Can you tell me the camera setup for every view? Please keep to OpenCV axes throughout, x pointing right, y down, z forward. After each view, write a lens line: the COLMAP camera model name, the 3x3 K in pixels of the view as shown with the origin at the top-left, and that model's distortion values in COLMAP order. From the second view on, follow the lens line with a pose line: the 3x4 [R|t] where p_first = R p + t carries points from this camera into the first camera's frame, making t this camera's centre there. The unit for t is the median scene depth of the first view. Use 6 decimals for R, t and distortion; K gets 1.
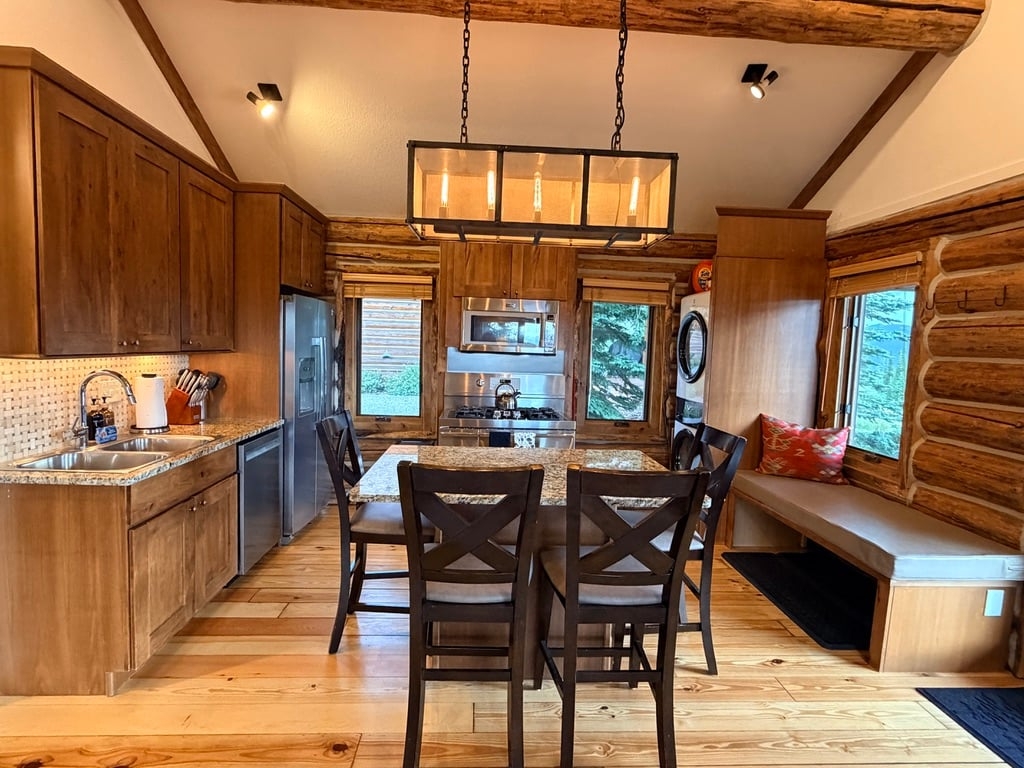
lens RADIAL K [[522.4, 0, 507.3], [0, 522.4, 383.2], [0, 0, 1]] dist [-0.001095, 0.000161]
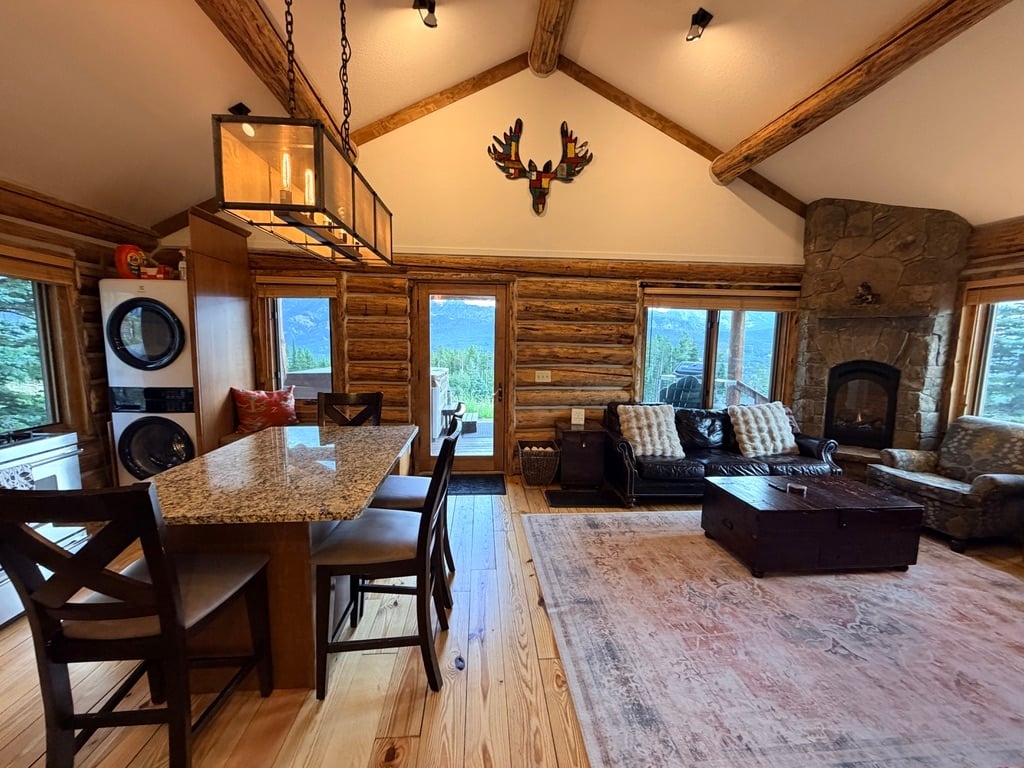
lens RADIAL K [[406.3, 0, 512.0], [0, 406.3, 384.0], [0, 0, 1]] dist [0.000628, 0.000051]
pose [[-0.031926, -0.139954, 0.989643, -0.533268], [0.062858, 0.987907, 0.141736, -0.049484], [-0.997512, 0.066732, -0.022743, 0.392206]]
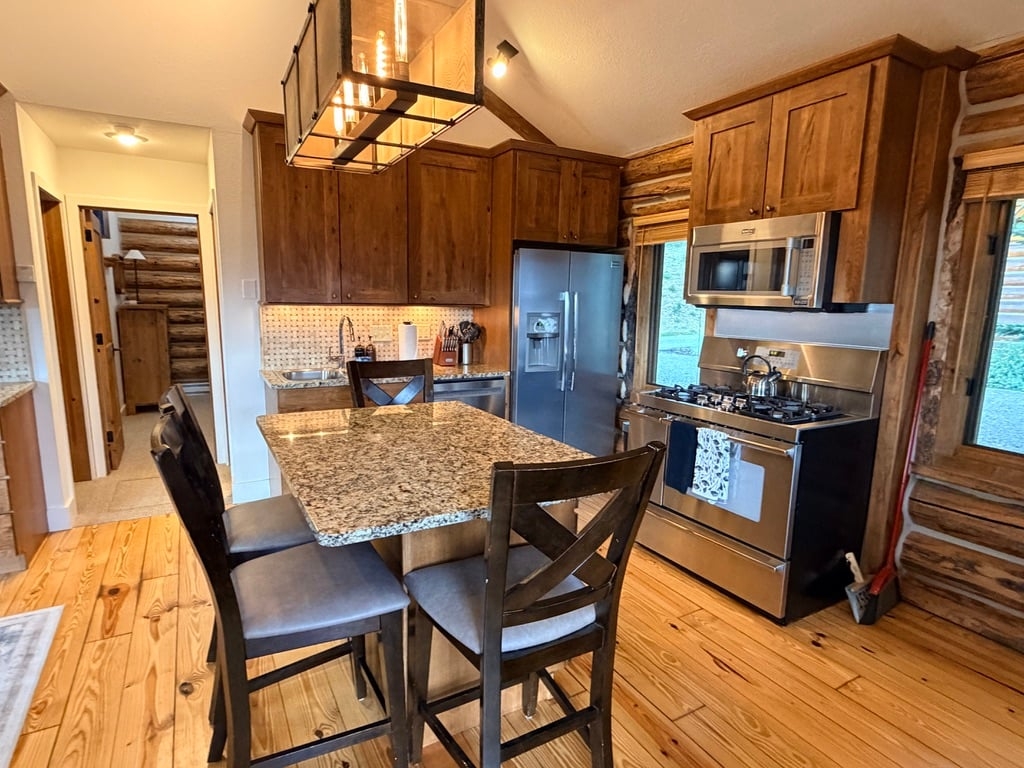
lens RADIAL K [[557.2, 0, 507.9], [0, 557.2, 385.0], [0, 0, 1]] dist [0.000663, -0.000932]
pose [[0.450134, 0.115380, -0.885475, 0.564263], [-0.070682, 0.993110, 0.093474, -0.007690], [0.890159, 0.020511, 0.455188, 0.499123]]
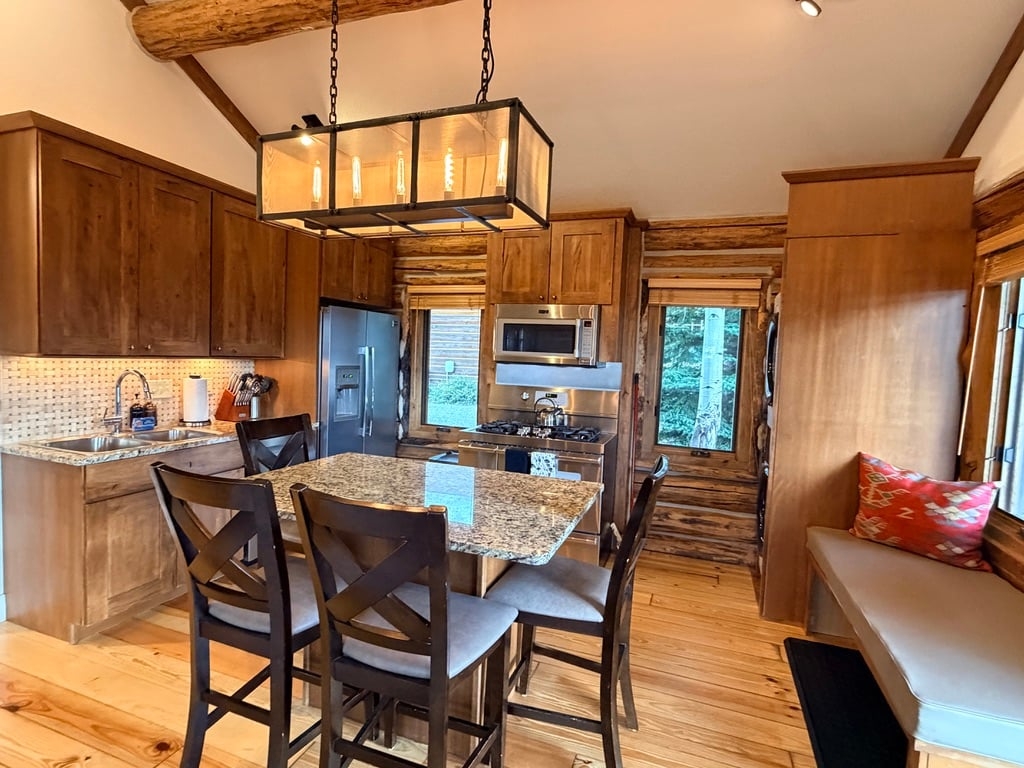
lens RADIAL K [[522.4, 0, 507.3], [0, 522.4, 383.2], [0, 0, 1]] dist [-0.001095, 0.000161]
pose [[0.919458, 0.025980, -0.392329, 0.350524], [-0.039567, 0.998863, -0.026584, 0.002344], [0.391192, 0.039966, 0.919441, 0.166333]]
